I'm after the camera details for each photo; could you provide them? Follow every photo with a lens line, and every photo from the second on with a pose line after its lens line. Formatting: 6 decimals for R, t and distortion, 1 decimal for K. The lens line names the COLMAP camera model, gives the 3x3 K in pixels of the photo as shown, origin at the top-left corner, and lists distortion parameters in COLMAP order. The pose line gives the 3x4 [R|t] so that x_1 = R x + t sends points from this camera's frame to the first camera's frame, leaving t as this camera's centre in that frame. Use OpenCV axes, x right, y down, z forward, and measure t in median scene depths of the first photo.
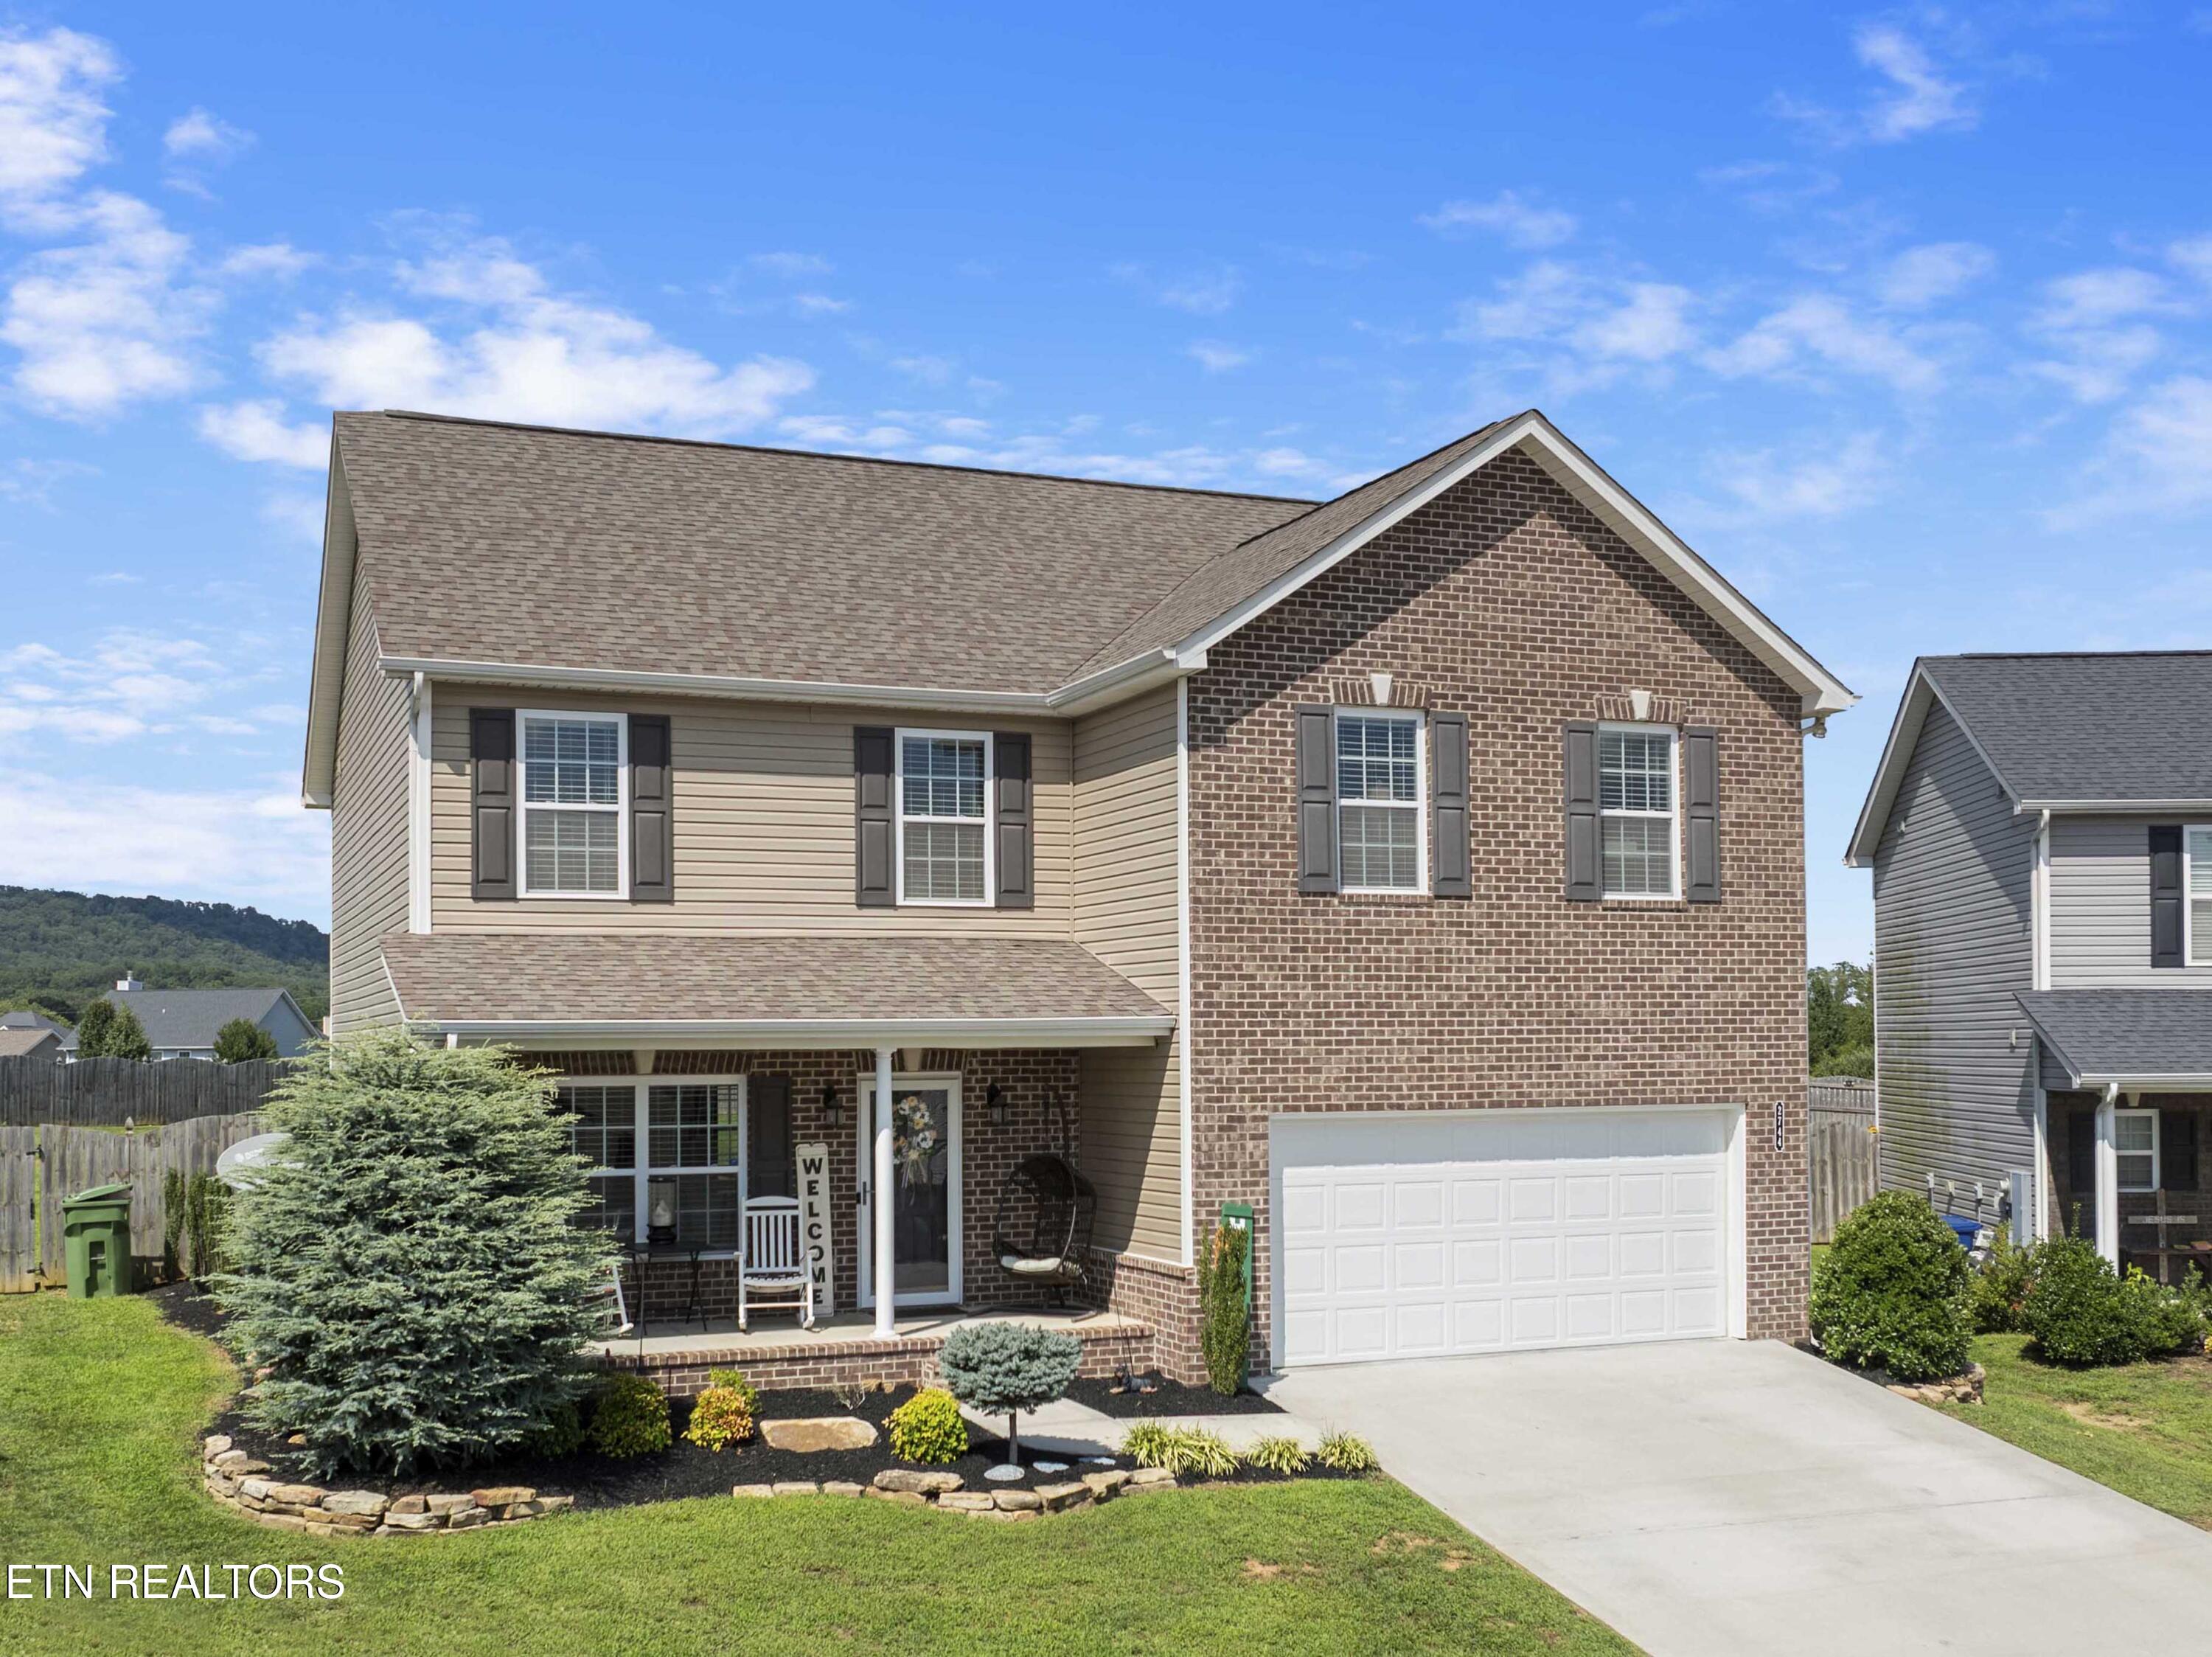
lens RADIAL K [[2213.1, 0, 1028.0], [0, 2213.1, 997.0], [0, 0, 1]] dist [-0.028126, -0.022605]
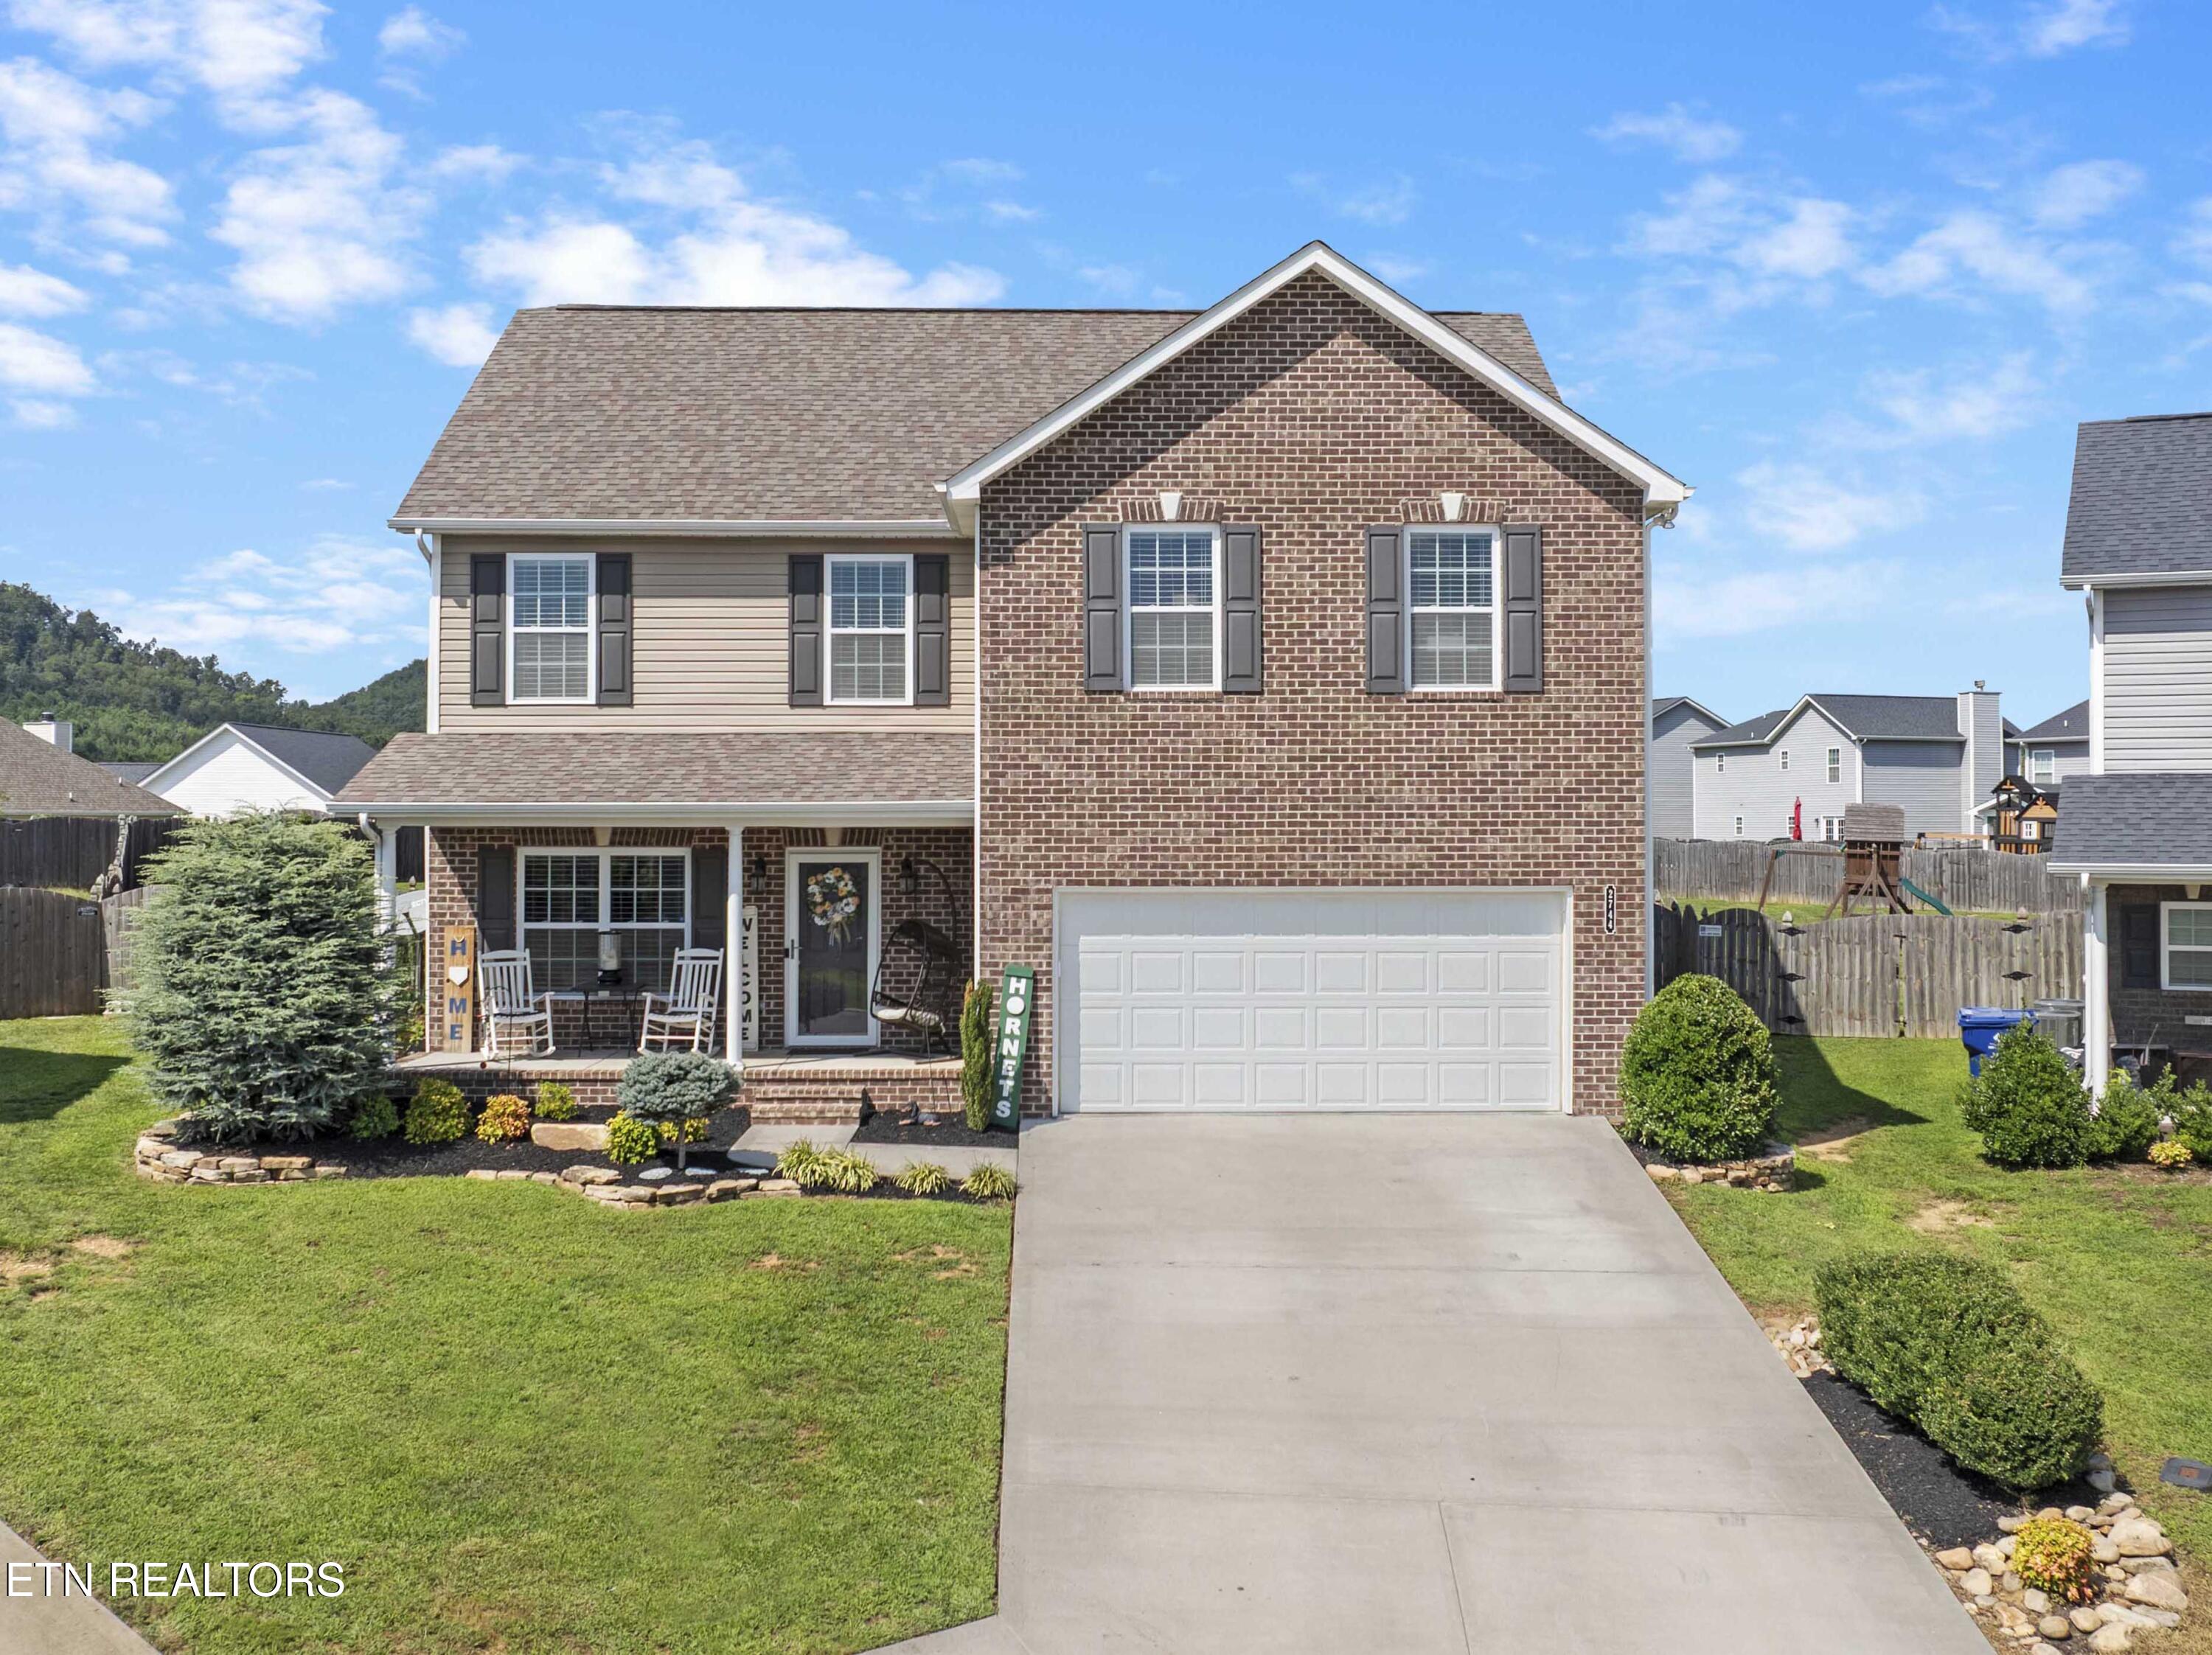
lens RADIAL K [[2179.3, 0, 1095.7], [0, 2179.3, 764.1], [0, 0, 1]] dist [-0.021228, -0.029033]
pose [[0.936363, -0.002521, -0.351024, 0.495546], [0.000821, 0.999987, -0.004992, -0.004360], [0.351032, 0.004386, 0.936353, -0.035452]]
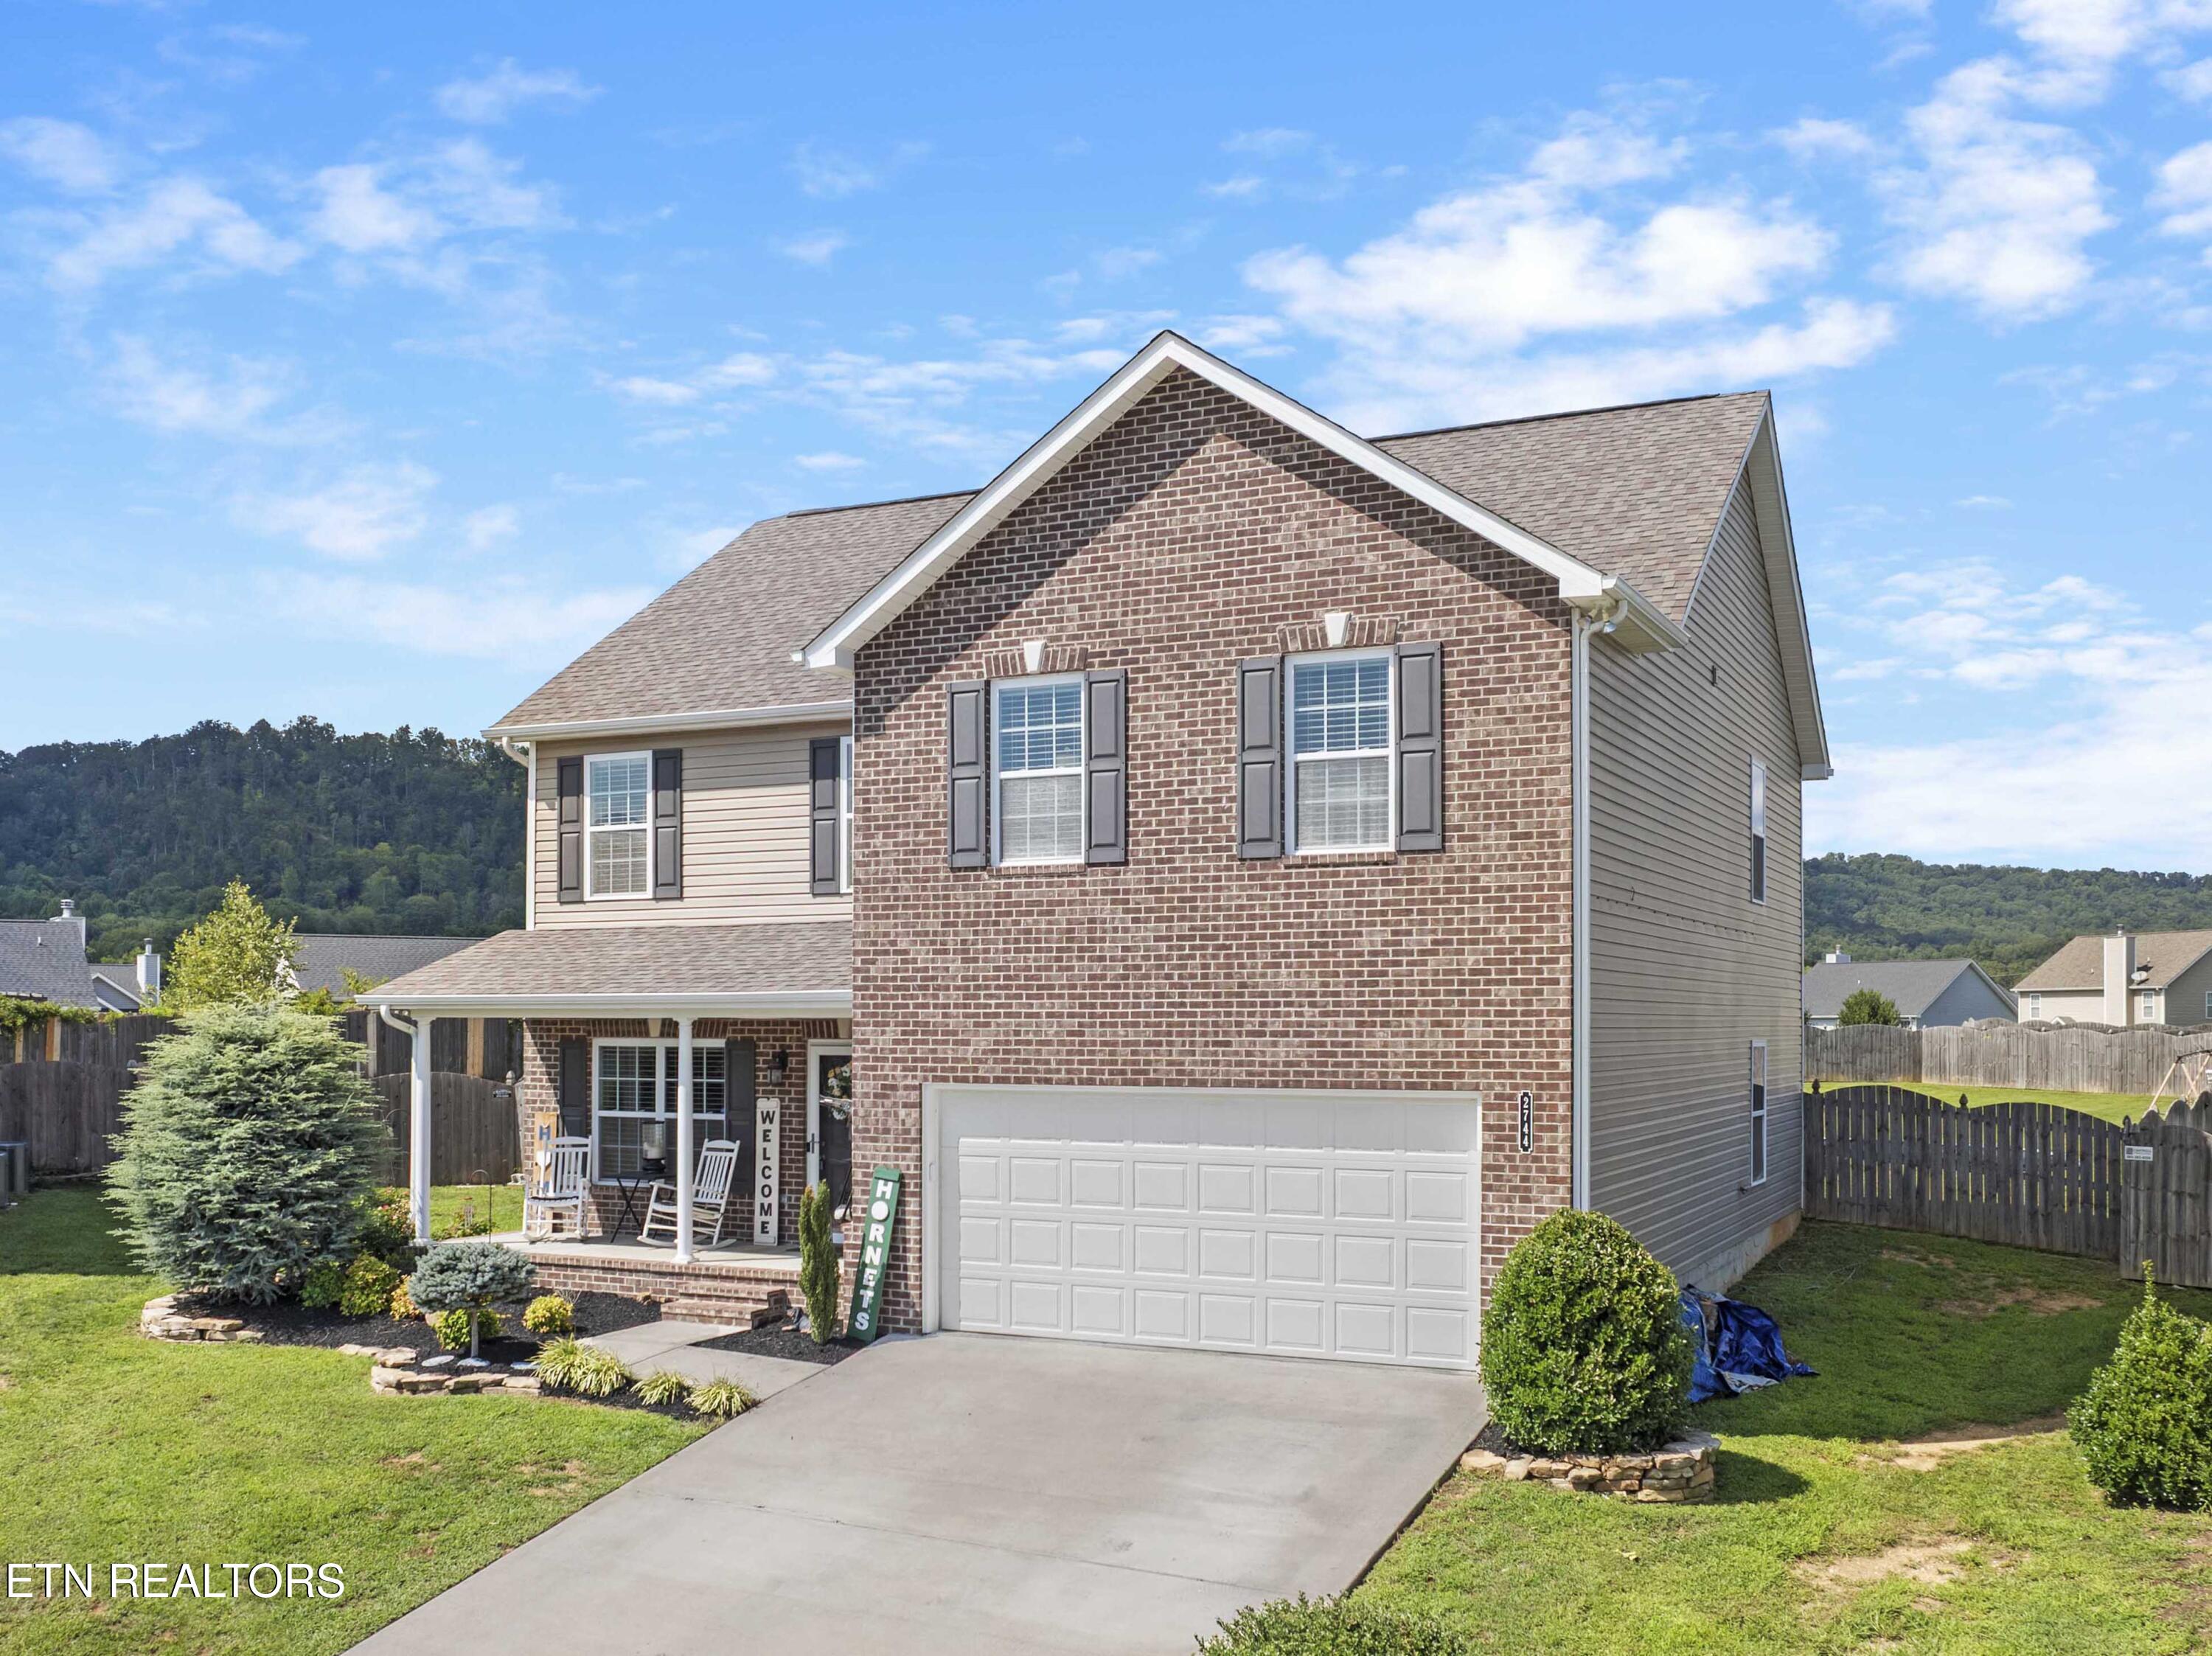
lens RADIAL K [[2079.0, 0, 1044.6], [0, 2079.0, 1001.4], [0, 0, 1]] dist [-0.028914, -0.017925]
pose [[0.658746, 0.000578, -0.752365, 0.838138], [0.011170, 0.999882, 0.010548, 0.004440], [0.752283, -0.015352, 0.658662, 0.381985]]
